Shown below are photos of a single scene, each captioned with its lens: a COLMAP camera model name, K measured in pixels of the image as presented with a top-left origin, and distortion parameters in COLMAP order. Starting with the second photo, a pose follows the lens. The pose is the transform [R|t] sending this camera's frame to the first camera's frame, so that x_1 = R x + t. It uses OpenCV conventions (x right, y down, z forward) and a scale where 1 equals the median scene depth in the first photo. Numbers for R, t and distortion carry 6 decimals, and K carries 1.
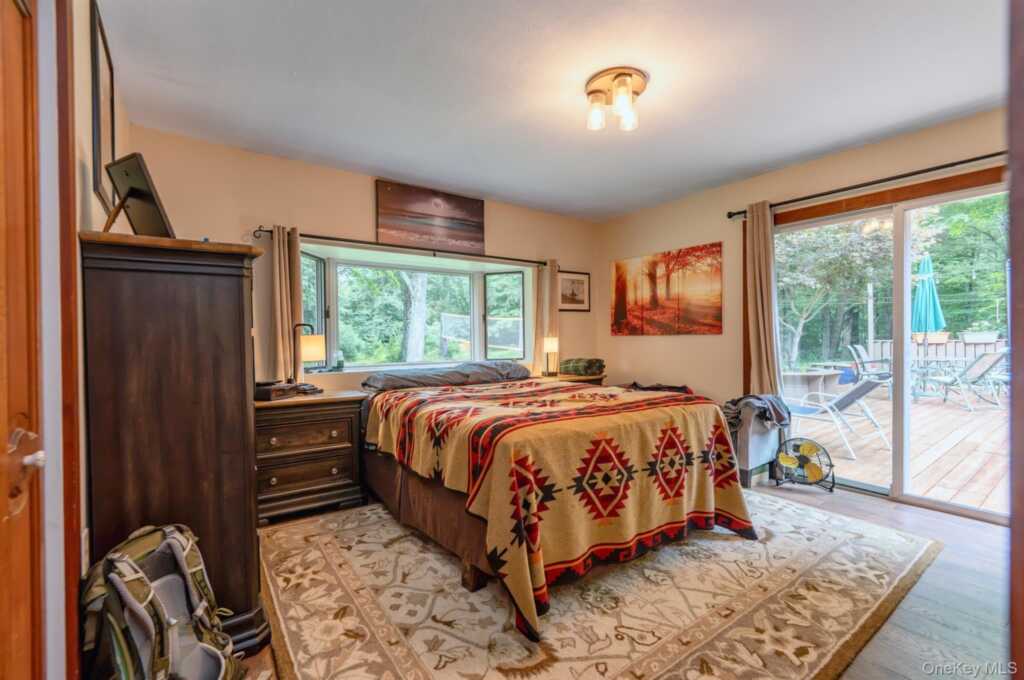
lens RADIAL K [[442.0, 0, 491.2], [0, 442.0, 358.1], [0, 0, 1]] dist [-0.001377, -0.000322]
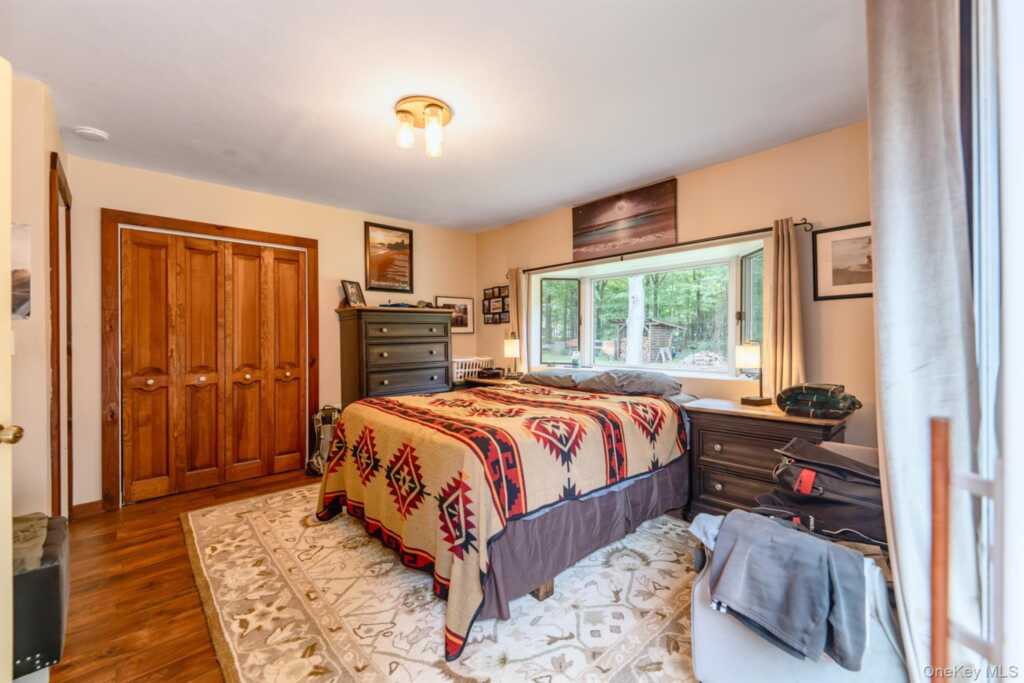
lens RADIAL K [[421.5, 0, 512.0], [0, 421.5, 341.5], [0, 0, 1]] dist [0.000325, -0.000011]
pose [[0.141312, 0.021386, -0.989734, 1.692363], [-0.037302, 0.999172, 0.016264, -0.114521], [0.989262, 0.034621, 0.141993, 1.356592]]
